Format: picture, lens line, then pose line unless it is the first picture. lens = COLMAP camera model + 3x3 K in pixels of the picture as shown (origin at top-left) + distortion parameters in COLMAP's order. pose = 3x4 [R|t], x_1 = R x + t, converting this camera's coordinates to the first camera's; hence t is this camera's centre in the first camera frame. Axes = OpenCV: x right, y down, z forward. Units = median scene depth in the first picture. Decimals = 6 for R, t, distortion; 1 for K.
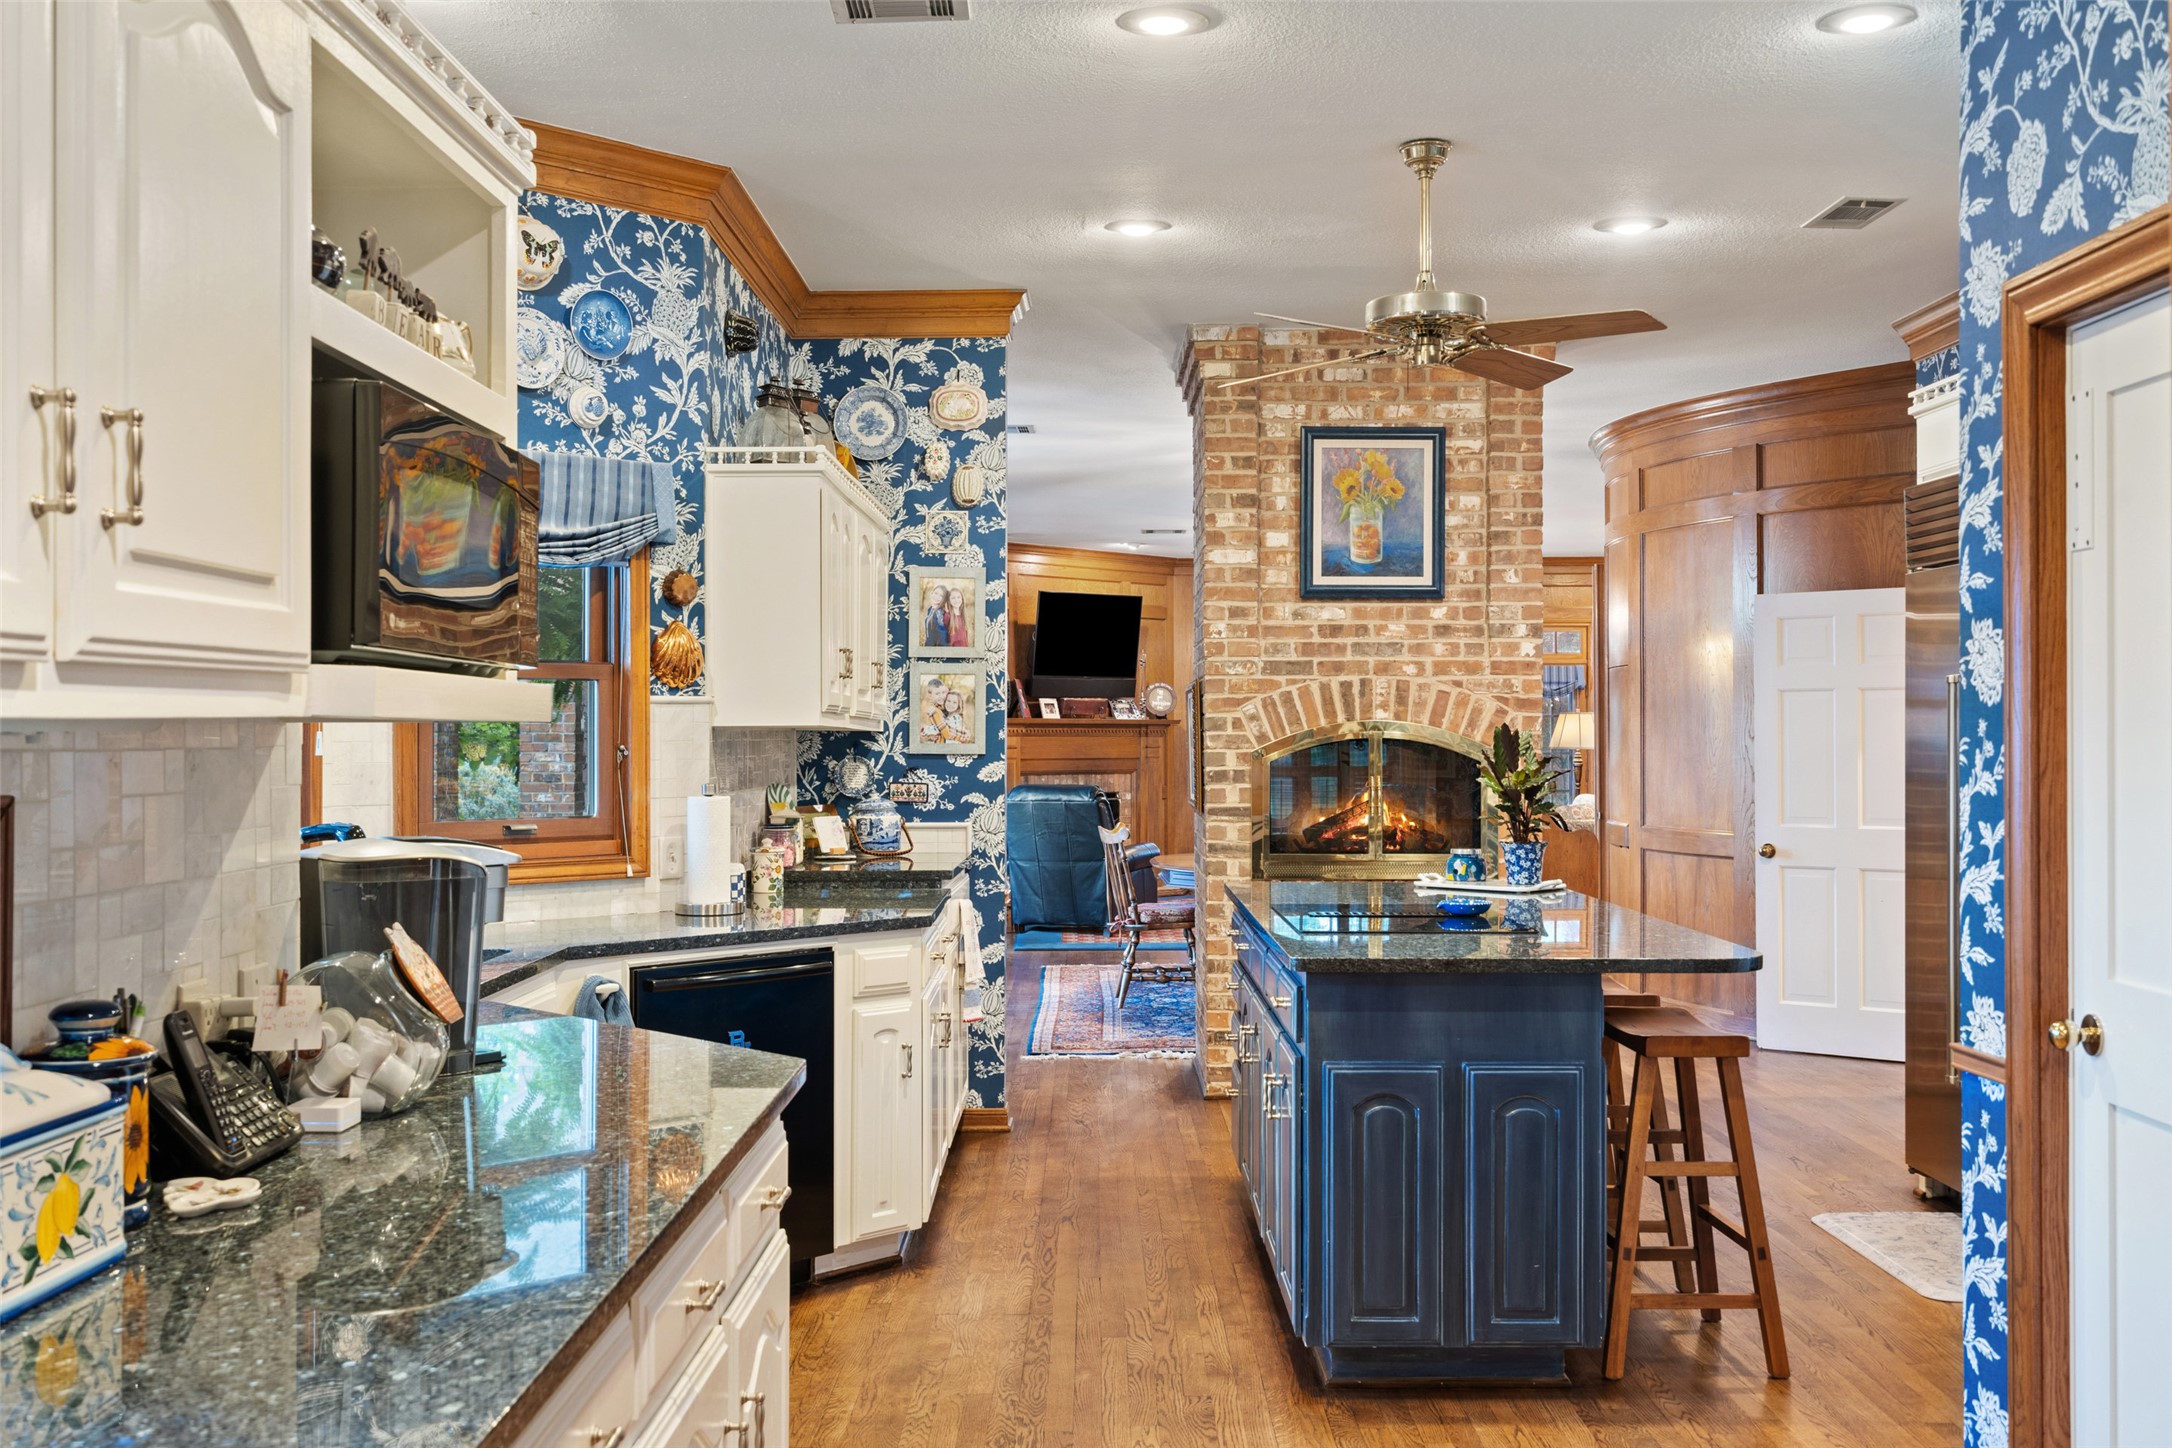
lens RADIAL K [[2115.9, 0, 1085.7], [0, 2115.9, 724.2], [0, 0, 1]] dist [0.001210, 0.000000]
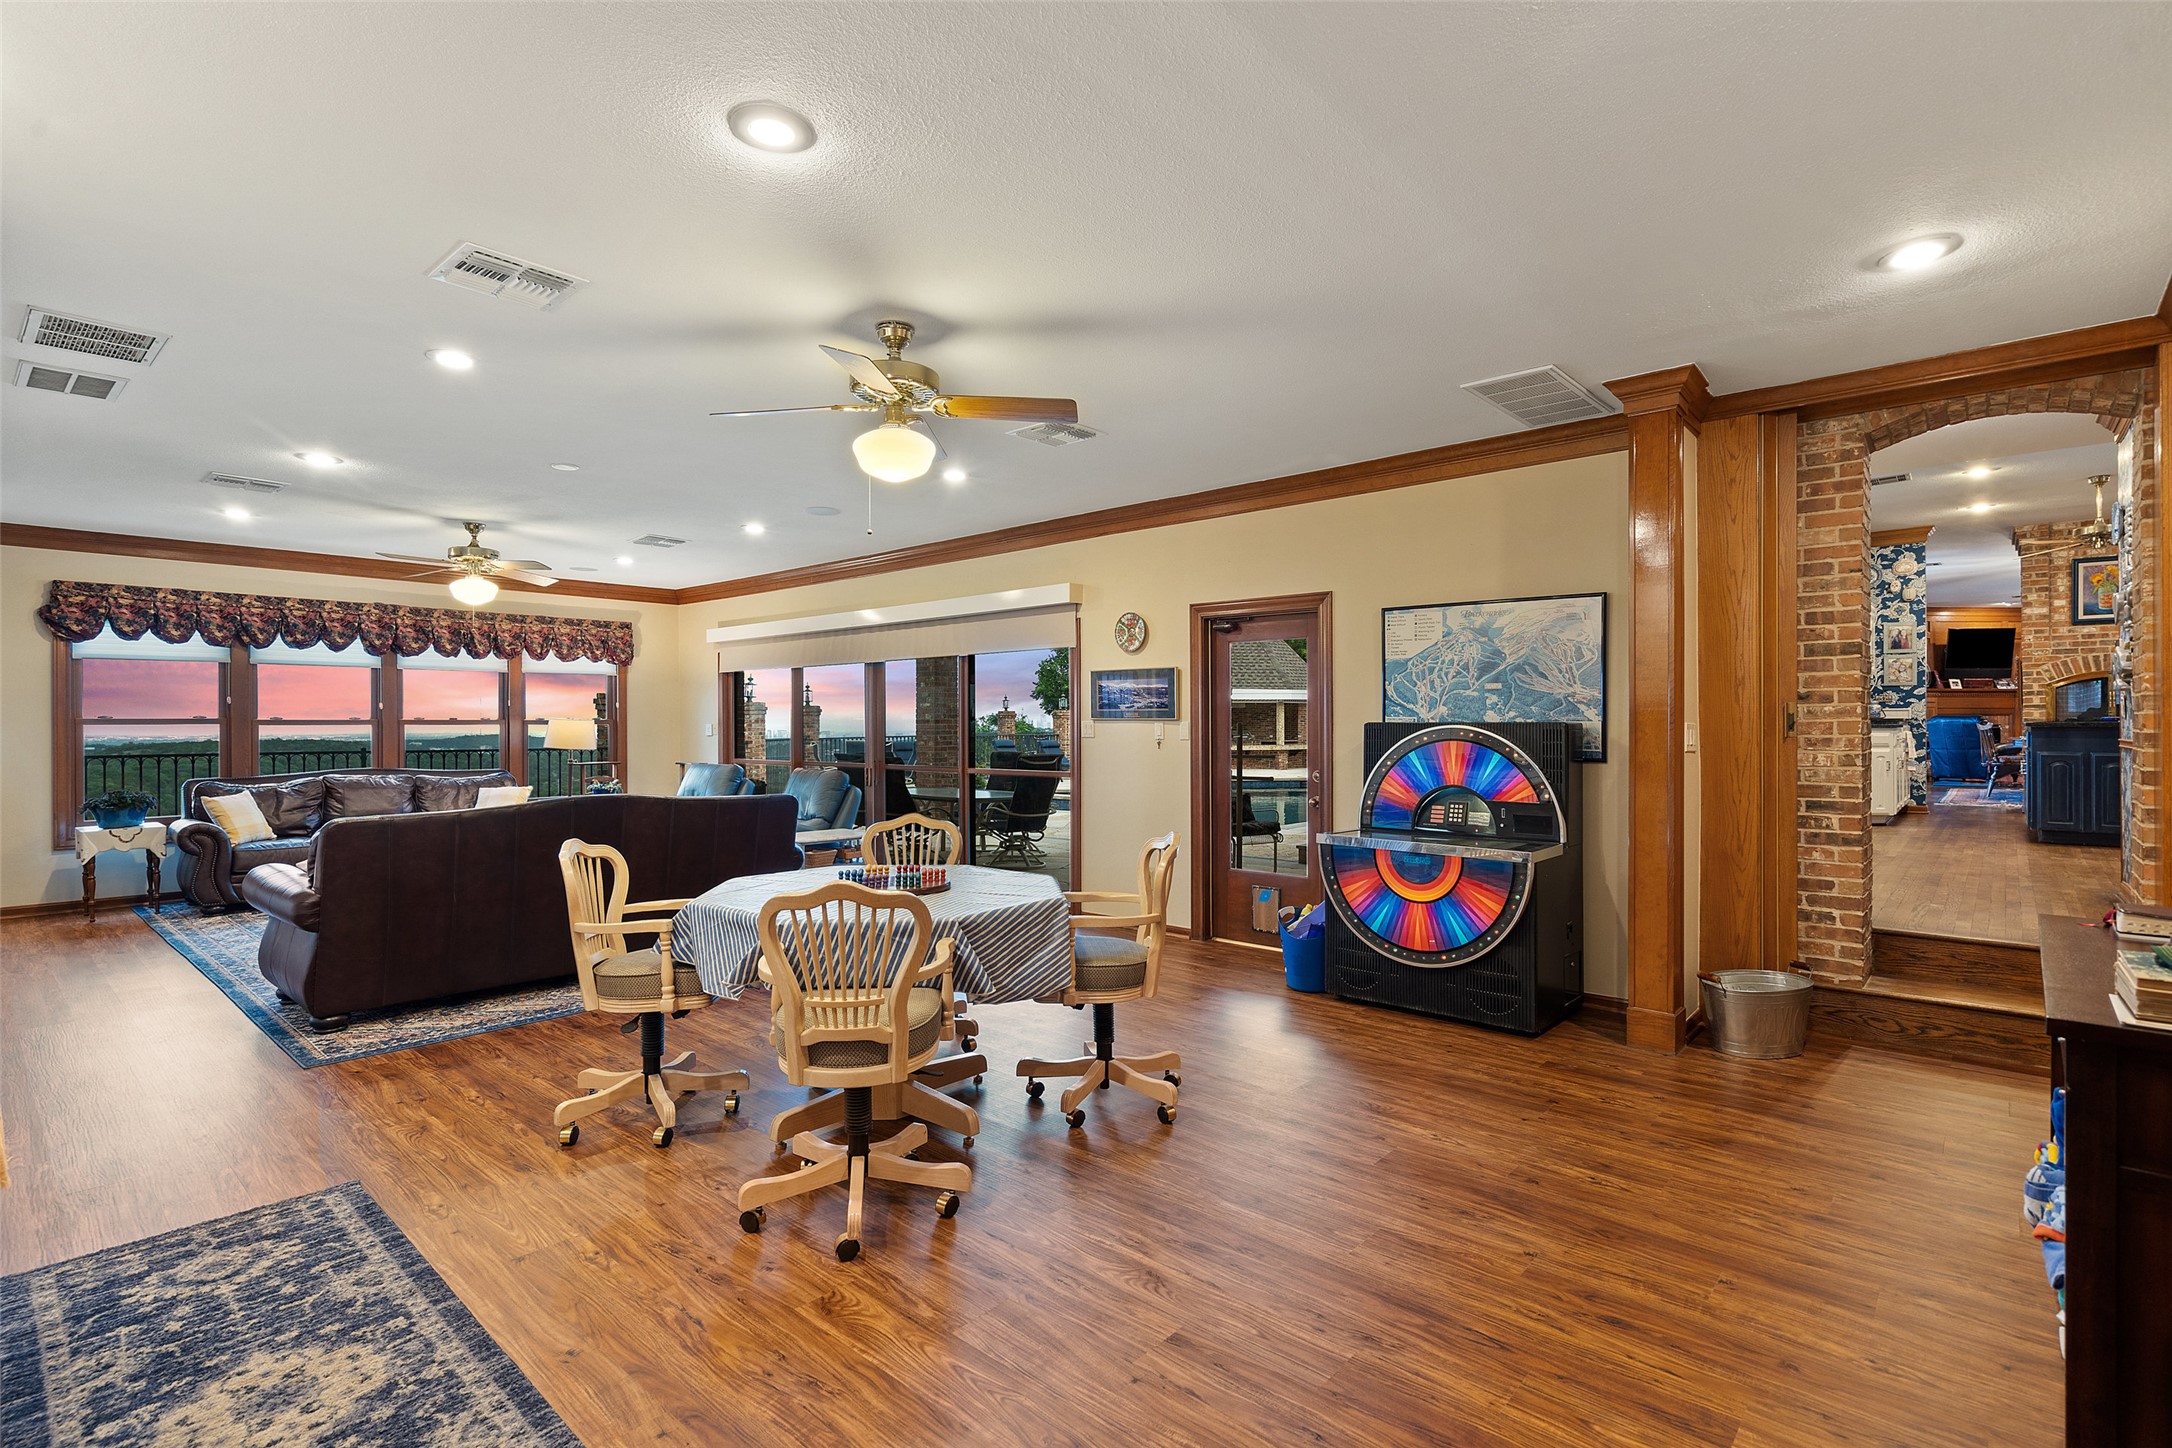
lens RADIAL K [[989.7, 0, 1097.5], [0, 989.7, 720.3], [0, 0, 1]] dist [-0.001871, 0.000172]
pose [[0.739540, -0.002167, -0.673109, 0.034539], [0.006115, 0.999975, 0.003500, 0.050775], [0.673085, -0.006704, 0.739535, -0.771139]]
